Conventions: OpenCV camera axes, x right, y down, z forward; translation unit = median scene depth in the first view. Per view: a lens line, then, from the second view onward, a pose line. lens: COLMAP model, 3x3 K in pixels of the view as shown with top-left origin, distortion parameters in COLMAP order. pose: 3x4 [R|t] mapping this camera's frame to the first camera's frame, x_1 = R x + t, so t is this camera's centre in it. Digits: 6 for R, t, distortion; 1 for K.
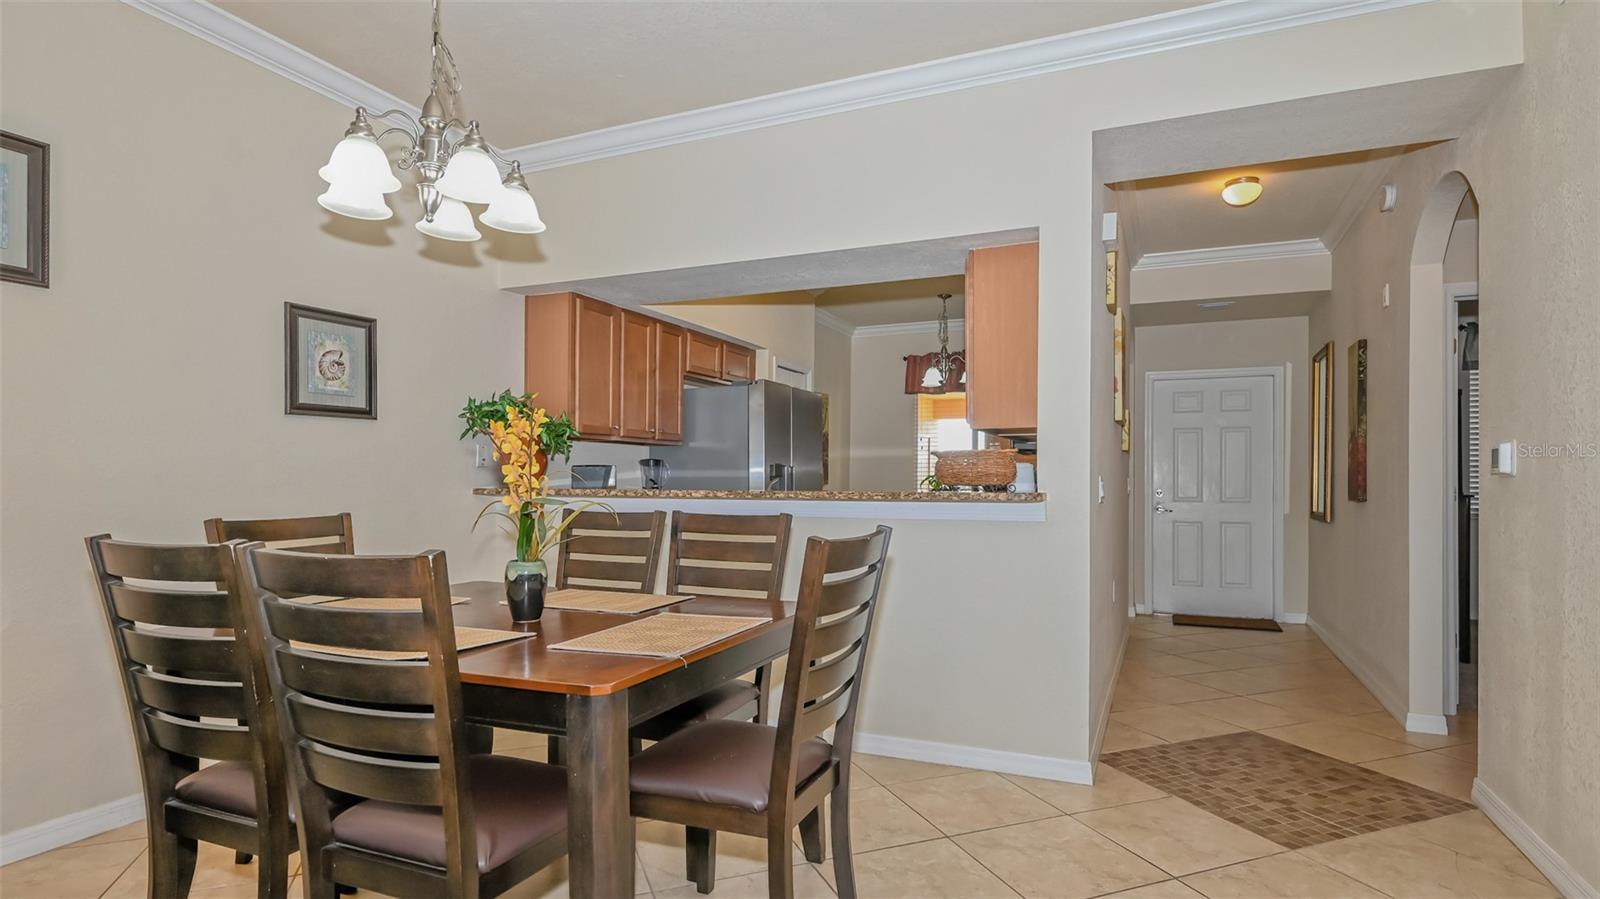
lens RADIAL K [[812.5, 0, 800.2], [0, 812.5, 460.4], [0, 0, 1]] dist [0.001759, 0.000021]
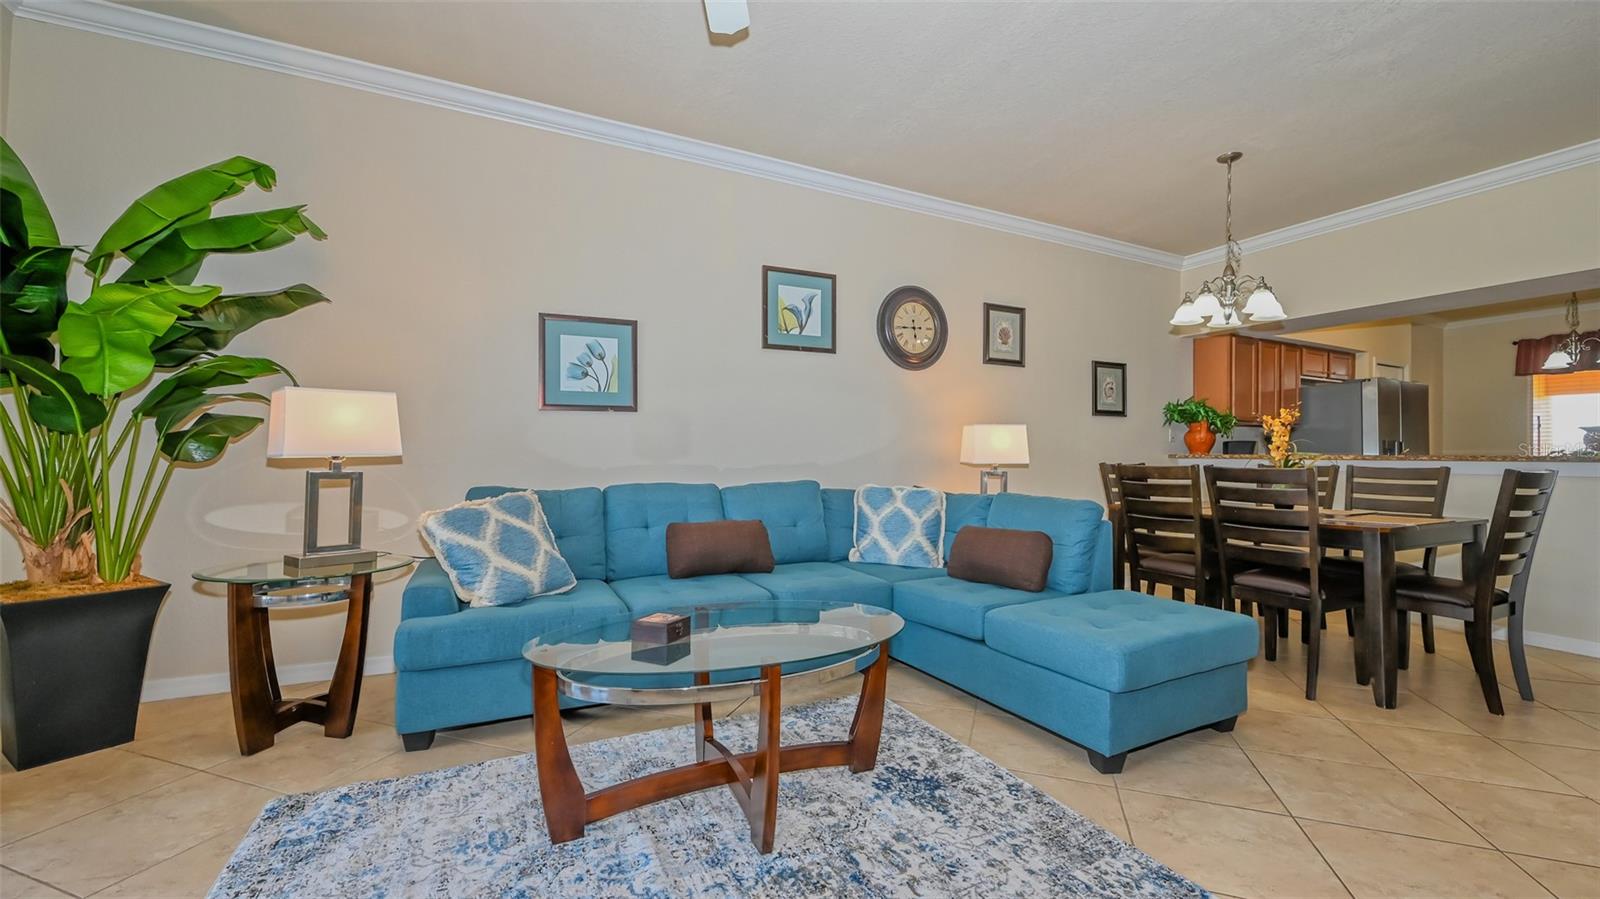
lens RADIAL K [[645.1, 0, 797.9], [0, 645.1, 449.1], [0, 0, 1]] dist [-0.000861, 0.000184]
pose [[0.773873, -0.000548, -0.633341, -0.112985], [0.005116, 0.999972, 0.005386, 0.009158], [0.633321, -0.007408, 0.773854, -0.449703]]
